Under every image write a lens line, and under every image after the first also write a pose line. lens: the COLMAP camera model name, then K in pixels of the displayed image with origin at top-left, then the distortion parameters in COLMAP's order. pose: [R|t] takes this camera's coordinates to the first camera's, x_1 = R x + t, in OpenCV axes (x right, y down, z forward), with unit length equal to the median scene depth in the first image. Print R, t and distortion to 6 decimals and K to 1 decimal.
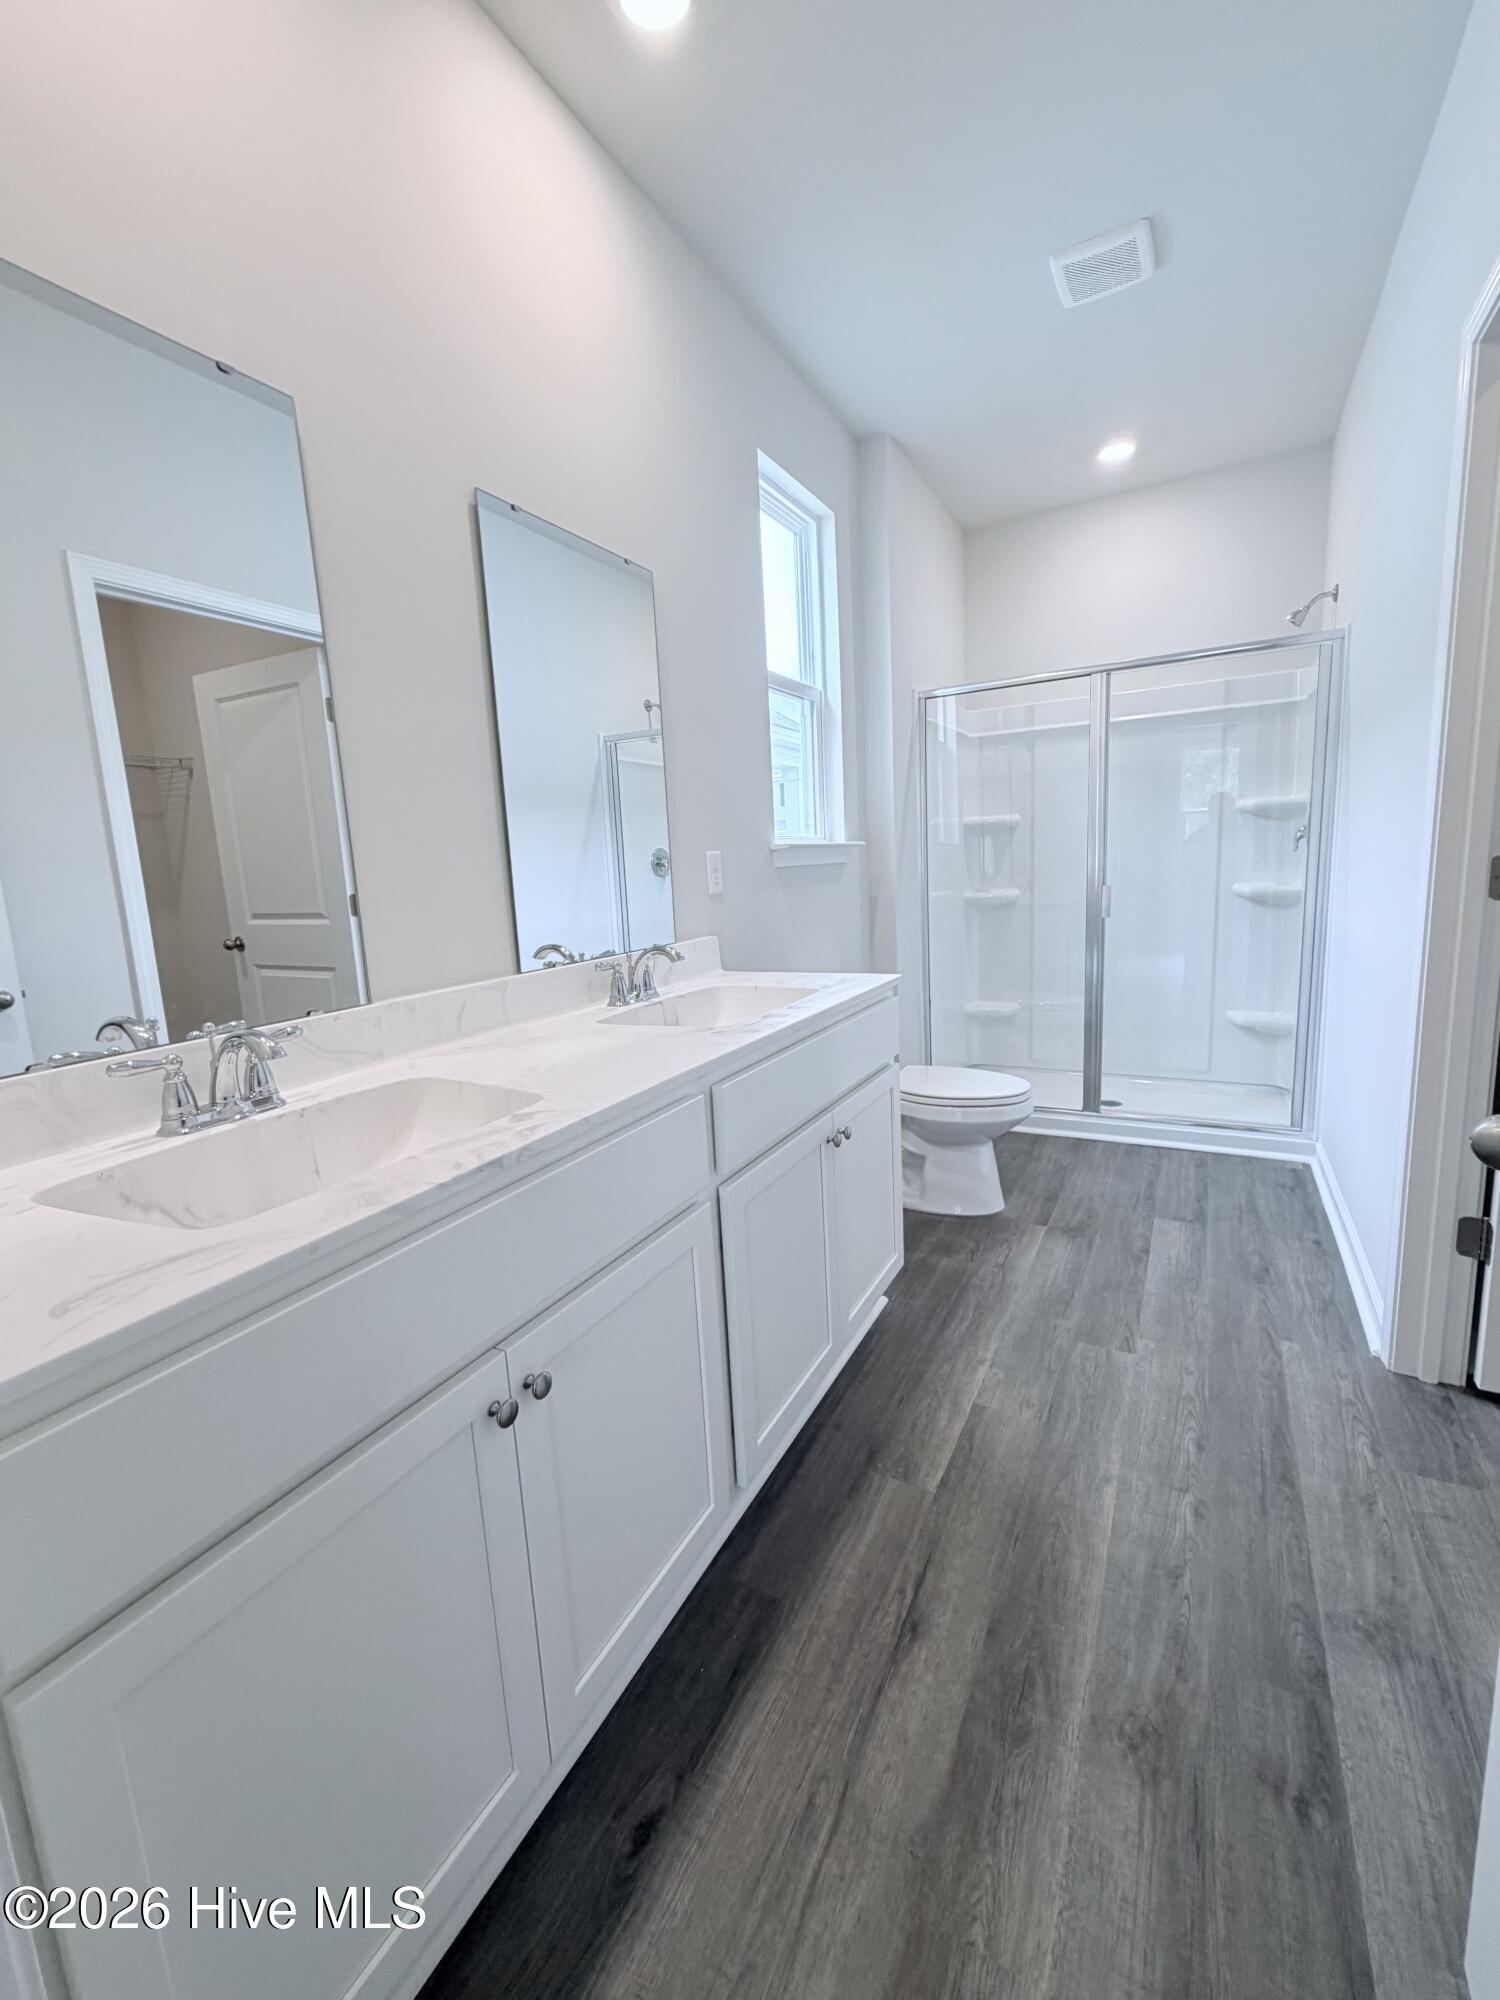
lens RADIAL K [[815.8, 0, 741.5], [0, 815.8, 988.5], [0, 0, 1]] dist [-0.001090, 0.000414]
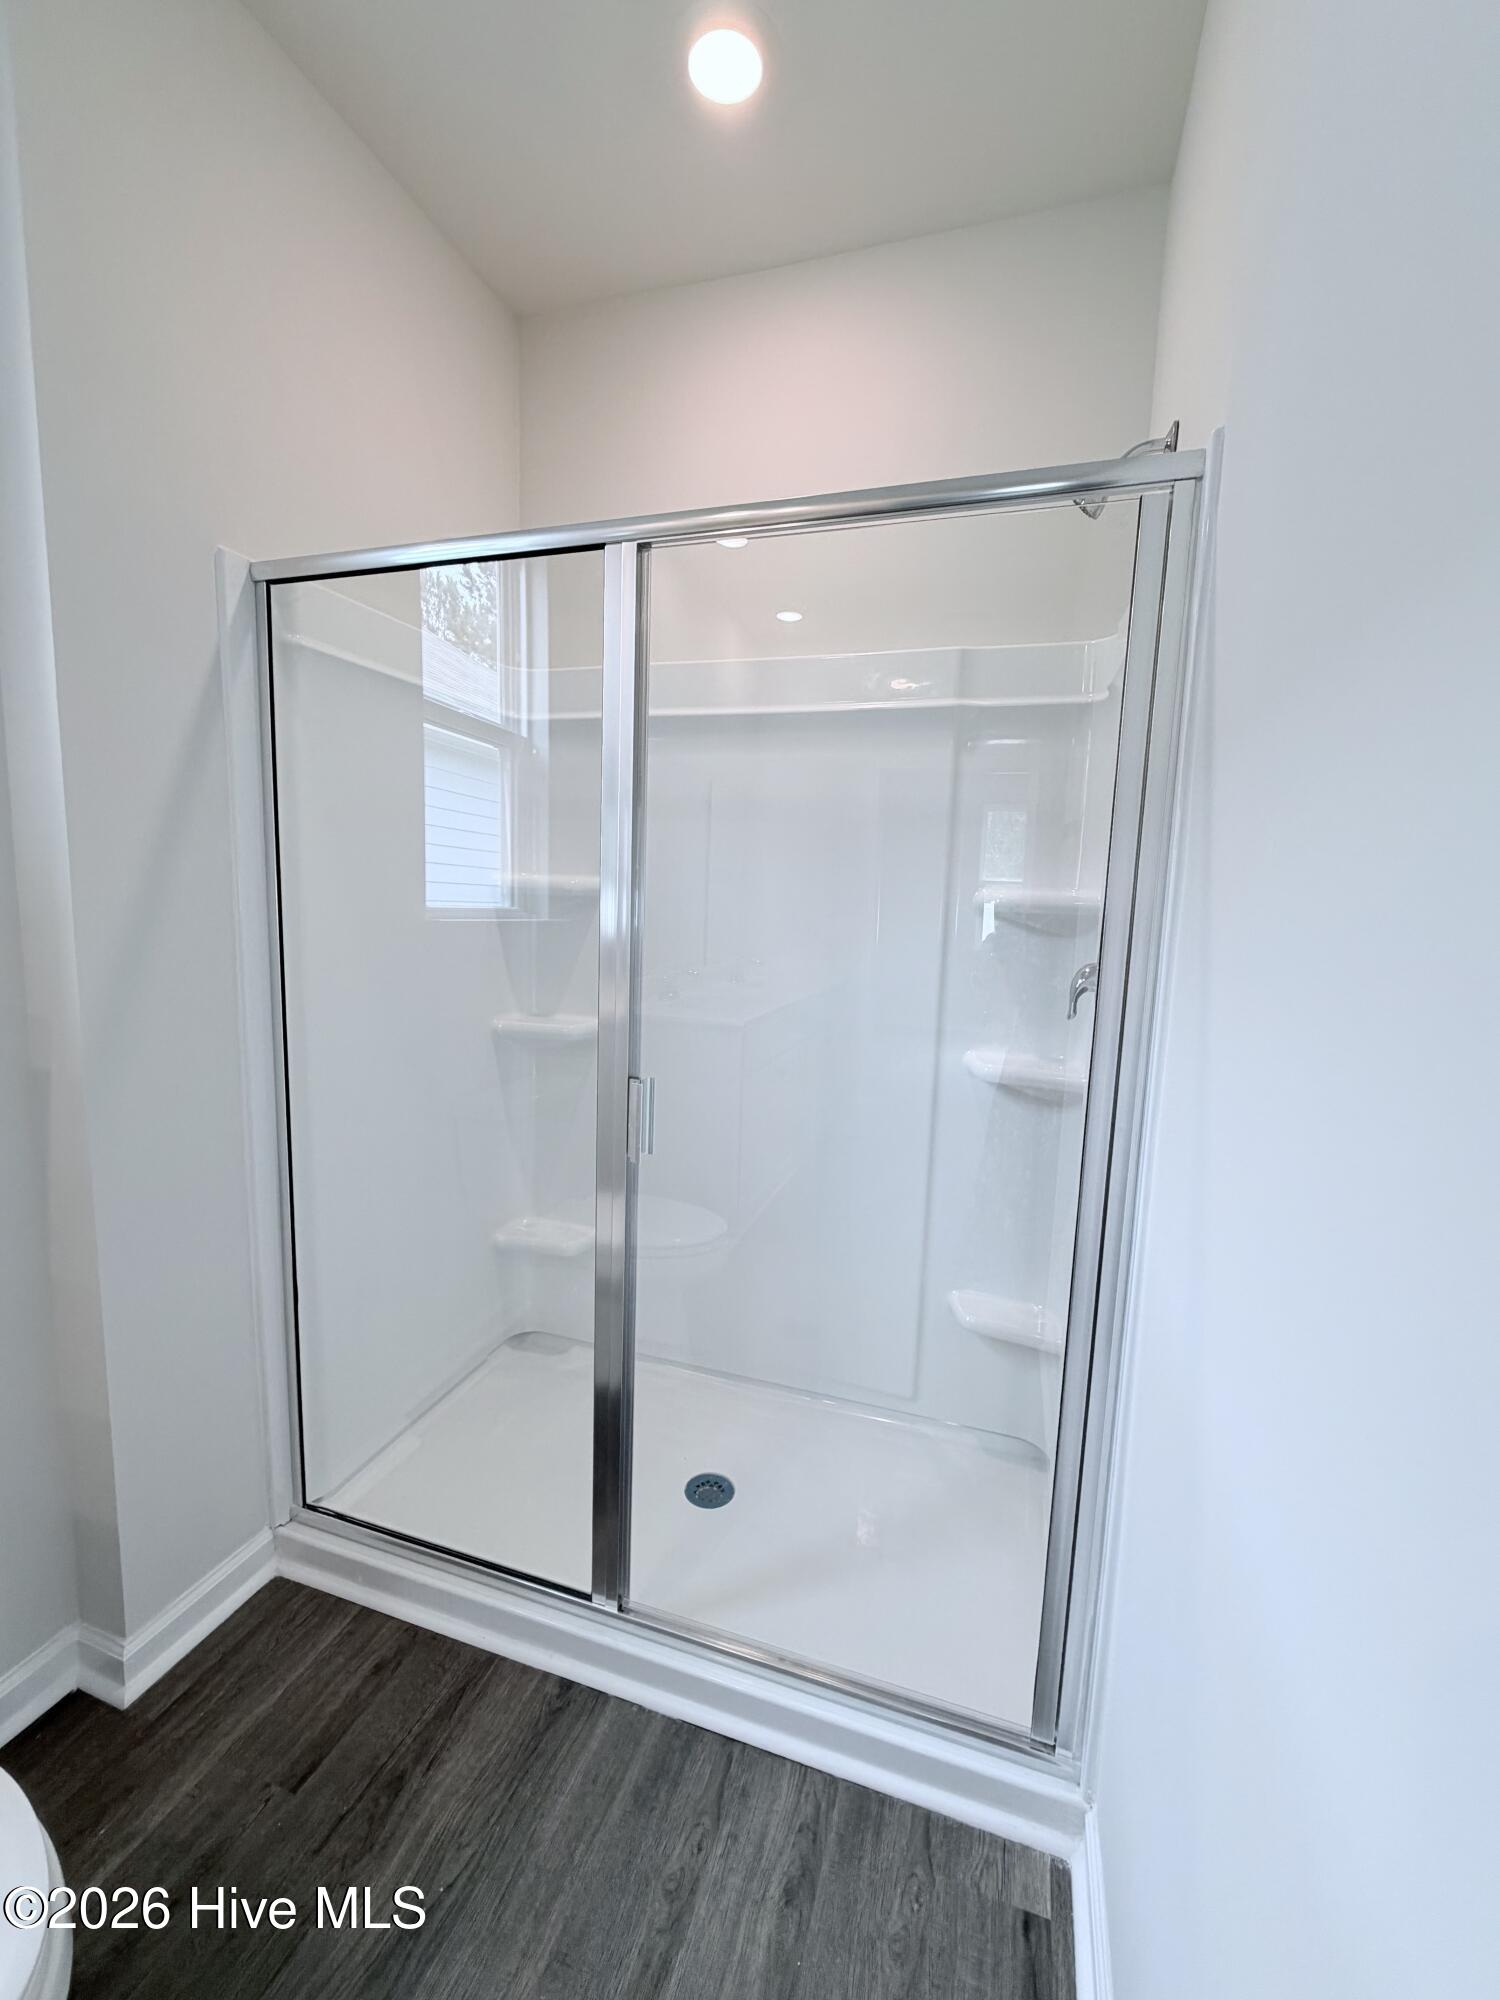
lens RADIAL K [[815.8, 0, 754.3], [0, 815.8, 997.8], [0, 0, 1]] dist [-0.001090, 0.000414]
pose [[0.976766, 0.066271, 0.203802, 0.374698], [-0.056722, 0.997017, -0.052350, -0.130373], [-0.206664, 0.039574, 0.977611, 0.536099]]
